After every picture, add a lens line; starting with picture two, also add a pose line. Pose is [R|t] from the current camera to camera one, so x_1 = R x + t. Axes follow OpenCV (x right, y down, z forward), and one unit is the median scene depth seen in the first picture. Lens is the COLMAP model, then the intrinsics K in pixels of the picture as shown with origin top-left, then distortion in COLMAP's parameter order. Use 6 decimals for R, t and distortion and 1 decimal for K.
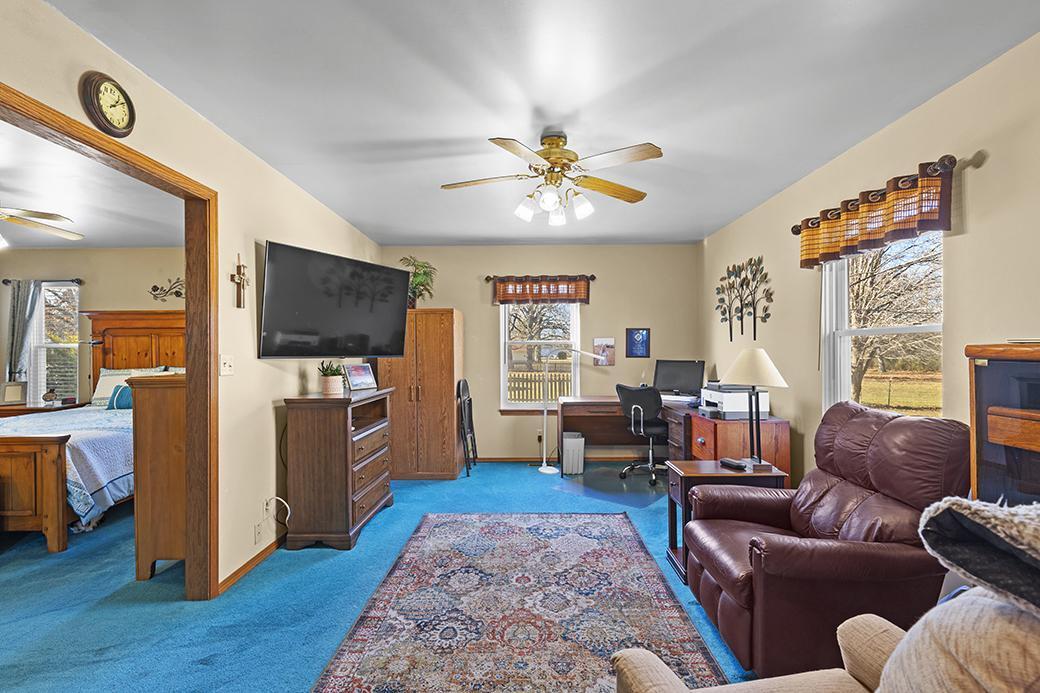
lens RADIAL K [[476.7, 0, 523.2], [0, 476.7, 352.0], [0, 0, 1]] dist [0.003499, 0.000100]
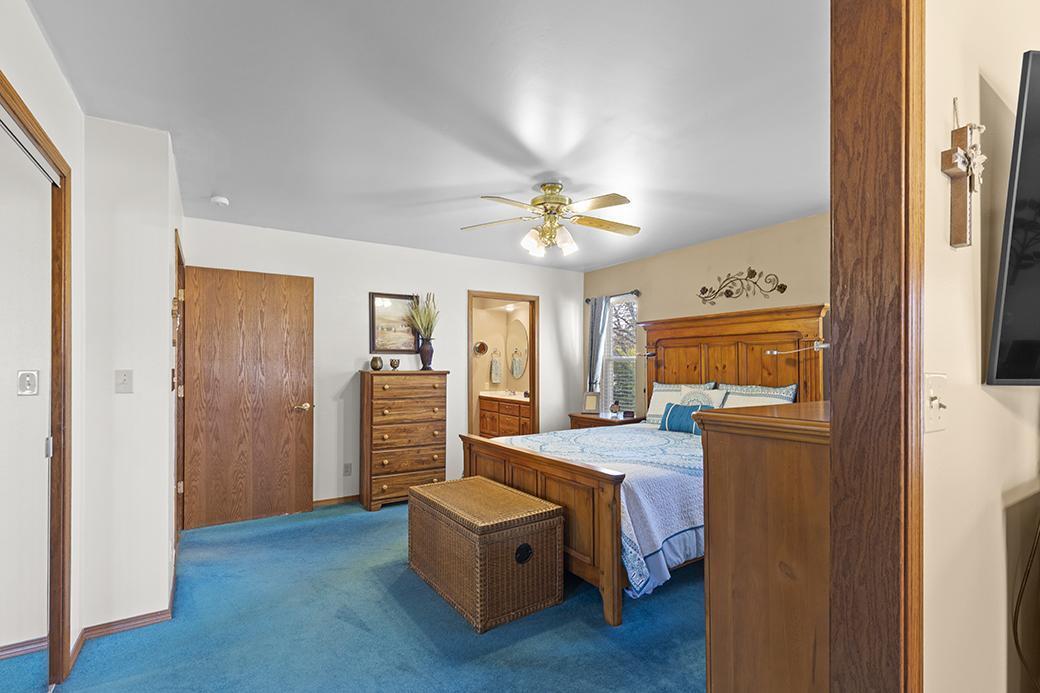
lens RADIAL K [[476.7, 0, 523.2], [0, 476.7, 352.0], [0, 0, 1]] dist [0.003499, 0.000100]
pose [[0.551214, -0.015324, -0.834223, -0.255274], [-0.009992, 0.999638, -0.024964, 0.000780], [0.834304, 0.022096, 0.550861, 0.282199]]
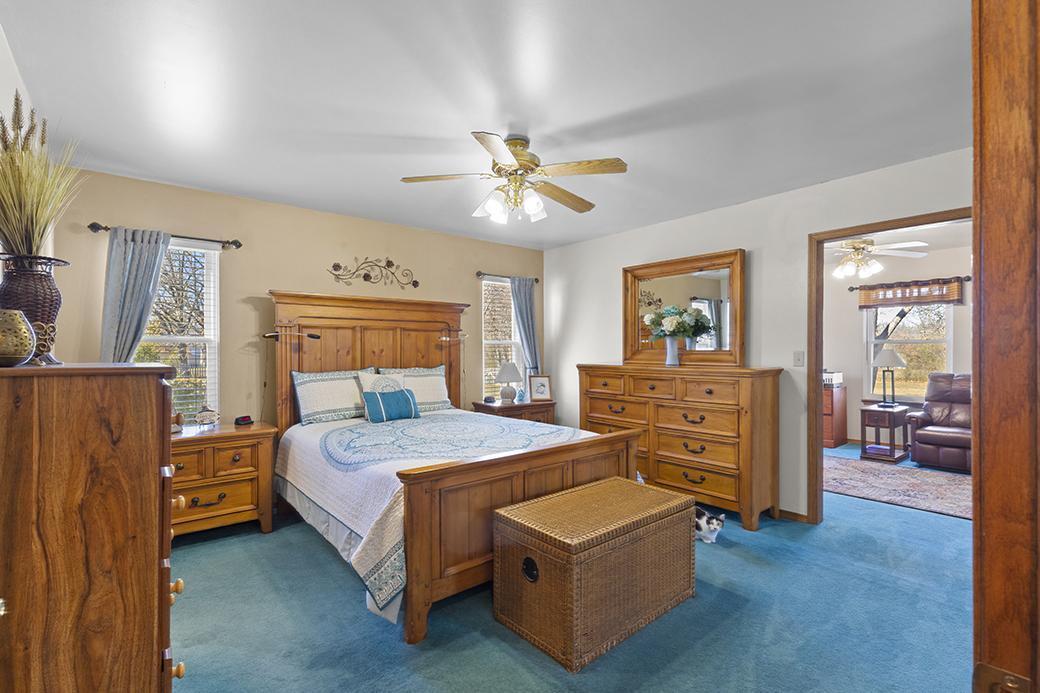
lens RADIAL K [[469.7, 0, 523.1], [0, 469.7, 347.9], [0, 0, 1]] dist [0.000542, -0.000303]
pose [[0.763390, 0.007417, 0.645896, -1.087981], [0.002054, 0.999901, -0.013911, 0.008831], [-0.645935, 0.011946, 0.763299, 0.243428]]
